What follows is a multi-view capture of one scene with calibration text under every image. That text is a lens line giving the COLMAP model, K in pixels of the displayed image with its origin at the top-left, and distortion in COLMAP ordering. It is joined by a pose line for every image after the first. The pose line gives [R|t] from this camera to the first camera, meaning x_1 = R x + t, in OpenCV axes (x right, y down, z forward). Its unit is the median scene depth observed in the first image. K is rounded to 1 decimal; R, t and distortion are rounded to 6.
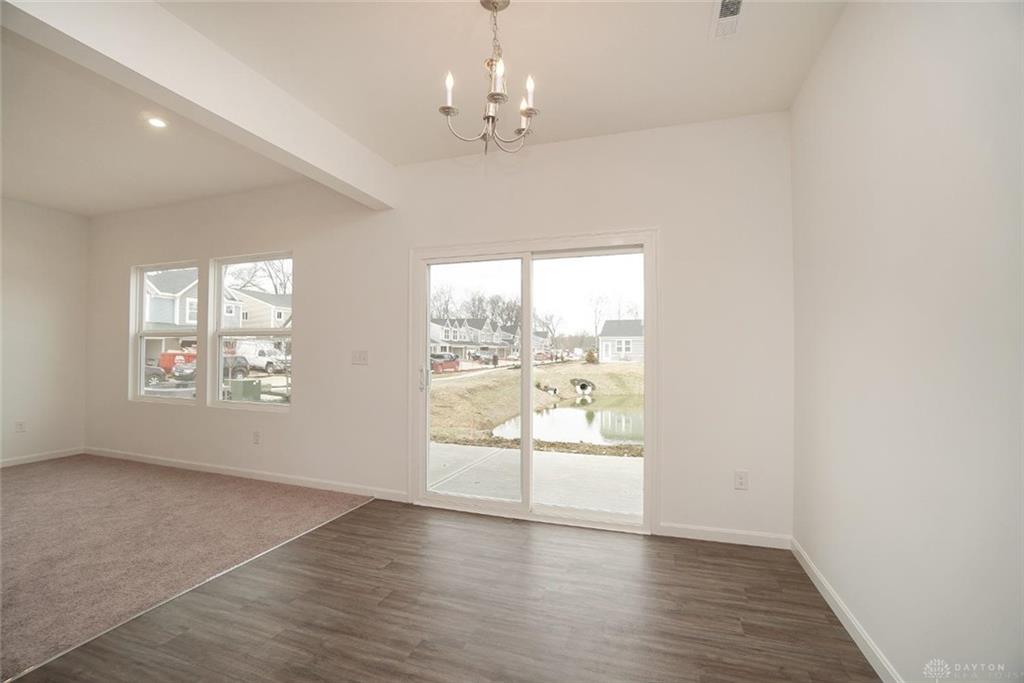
lens RADIAL K [[452.0, 0, 501.1], [0, 452.0, 342.7], [0, 0, 1]] dist [-0.061986, 0.020705]
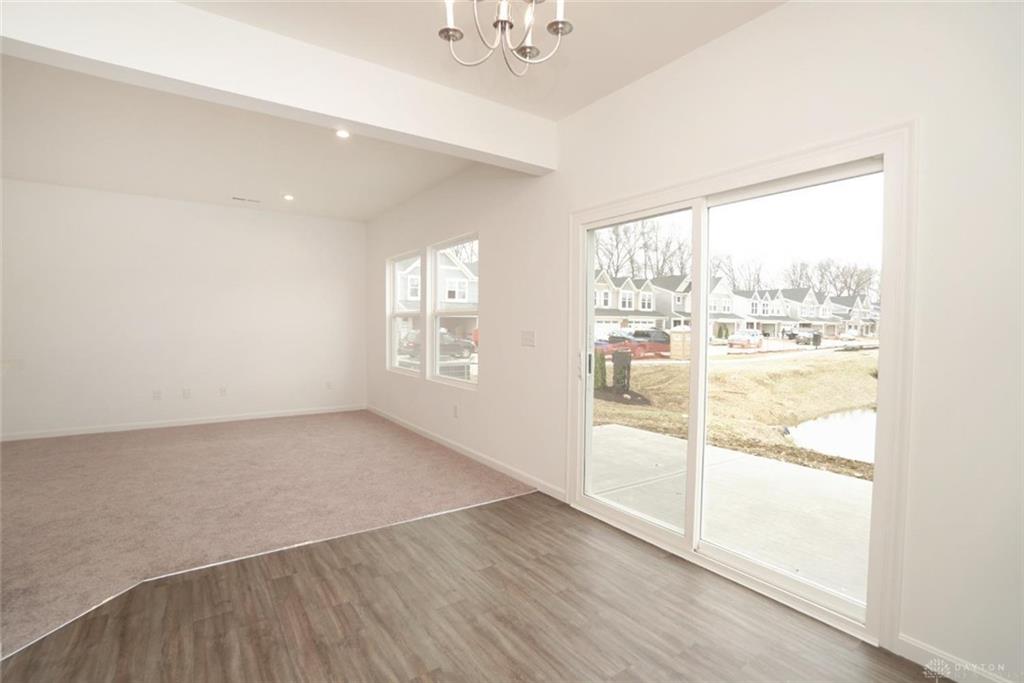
lens RADIAL K [[468.0, 0, 497.9], [0, 468.0, 341.9], [0, 0, 1]] dist [-0.064961, 0.022652]
pose [[0.802408, 0.019486, -0.596458, 0.167045], [0.010044, 0.998884, 0.046145, -0.004203], [0.596692, -0.043017, 0.801317, 0.142329]]
